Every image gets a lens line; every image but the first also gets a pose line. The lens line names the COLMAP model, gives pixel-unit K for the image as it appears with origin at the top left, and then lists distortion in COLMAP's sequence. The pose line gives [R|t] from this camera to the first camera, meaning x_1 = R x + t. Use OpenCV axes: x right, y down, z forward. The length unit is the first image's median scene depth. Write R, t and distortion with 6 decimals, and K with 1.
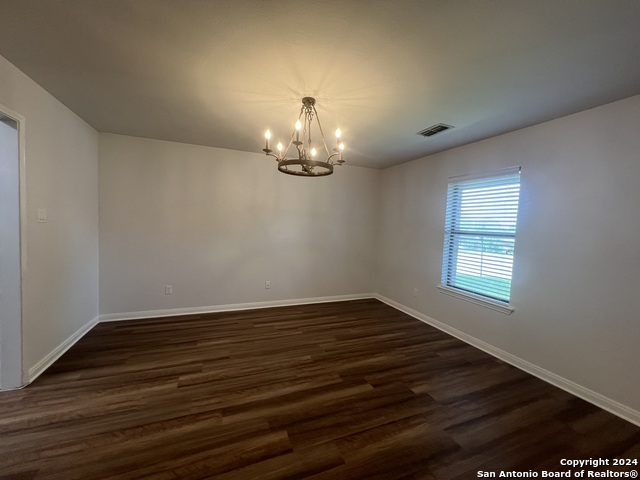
lens RADIAL K [[263.0, 0, 320.0], [0, 263.0, 240.0], [0, 0, 1]] dist [-0.002233, -0.000063]
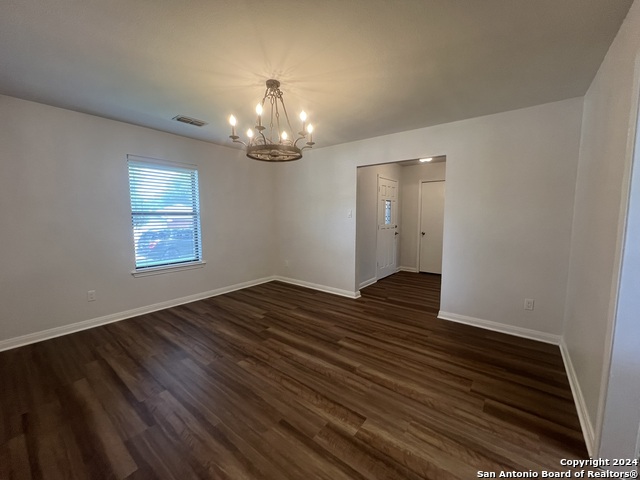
lens RADIAL K [[263.0, 0, 320.0], [0, 263.0, 240.0], [0, 0, 1]] dist [-0.002233, -0.000063]
pose [[-0.506860, -0.124253, 0.853026, -1.023880], [0.032268, 0.986129, 0.162815, -0.102298], [-0.861424, 0.110050, -0.495820, 1.374216]]
